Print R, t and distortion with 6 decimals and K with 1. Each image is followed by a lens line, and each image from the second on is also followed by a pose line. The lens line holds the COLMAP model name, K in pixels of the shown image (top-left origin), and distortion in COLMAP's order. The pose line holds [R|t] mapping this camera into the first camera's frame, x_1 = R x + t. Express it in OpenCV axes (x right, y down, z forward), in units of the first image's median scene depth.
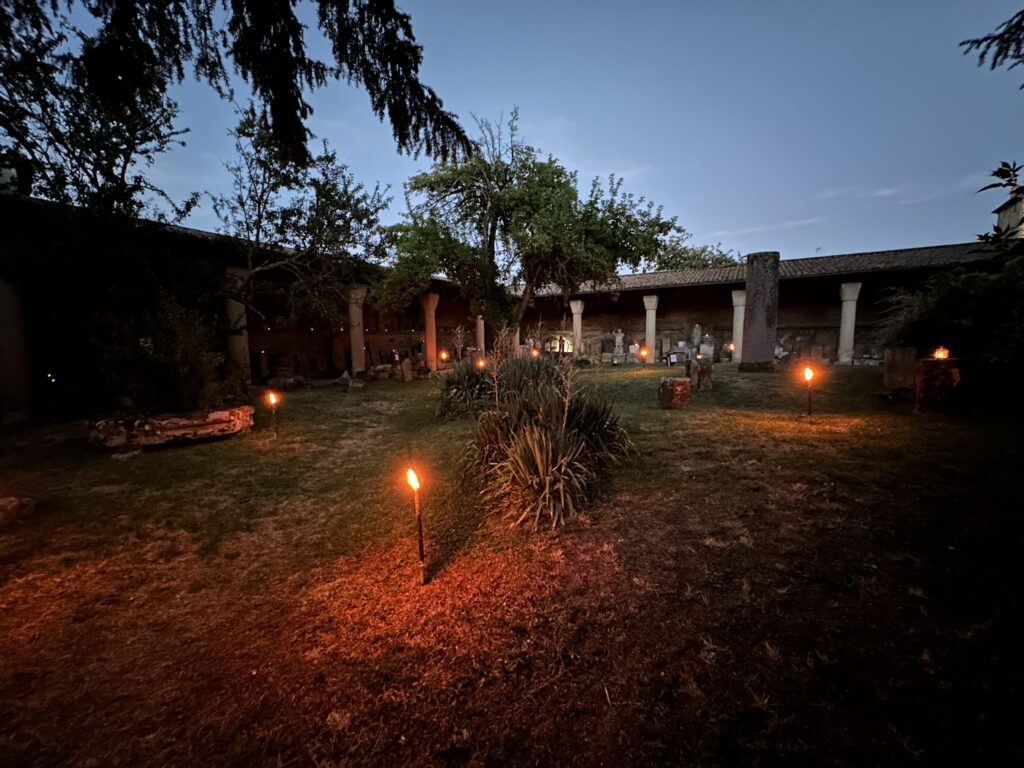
lens RADIAL K [[409.3, 0, 512.0], [0, 409.3, 384.0], [0, 0, 1]] dist [-0.001463, 0.000370]
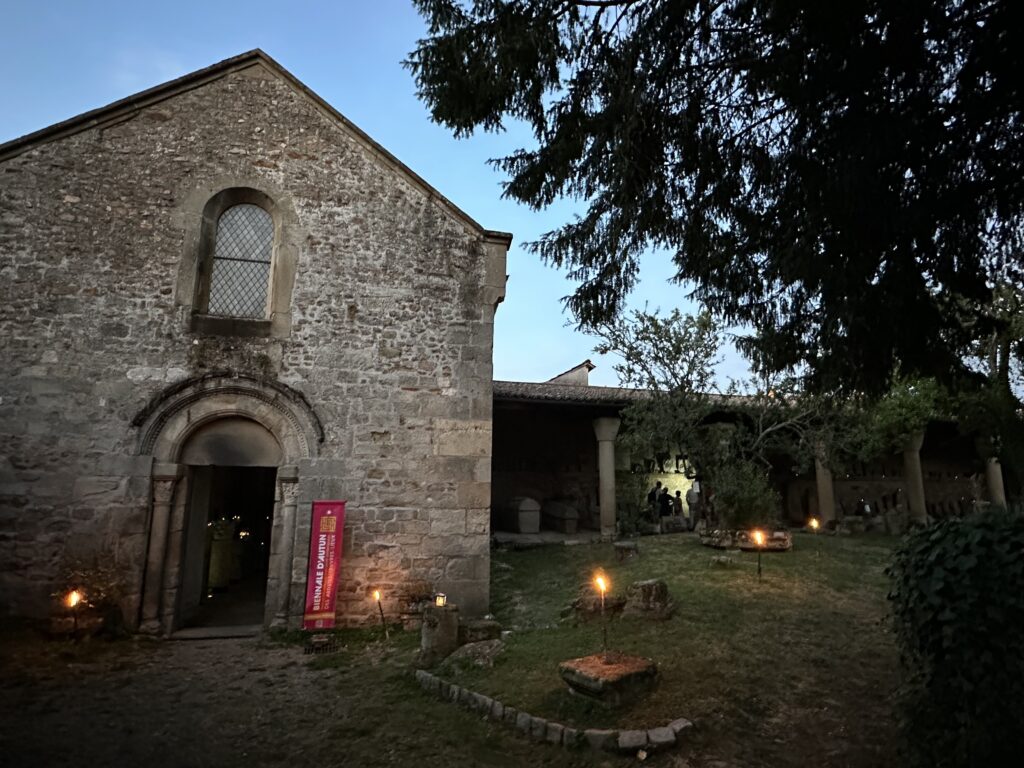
lens RADIAL K [[549.9, 0, 509.2], [0, 549.9, 385.4], [0, 0, 1]] dist [-0.004404, -0.000271]
pose [[0.702900, -0.106525, -0.703267, 0.043238], [-0.098620, 0.964577, -0.244674, 0.092808], [0.704419, 0.241338, 0.667495, -0.789506]]
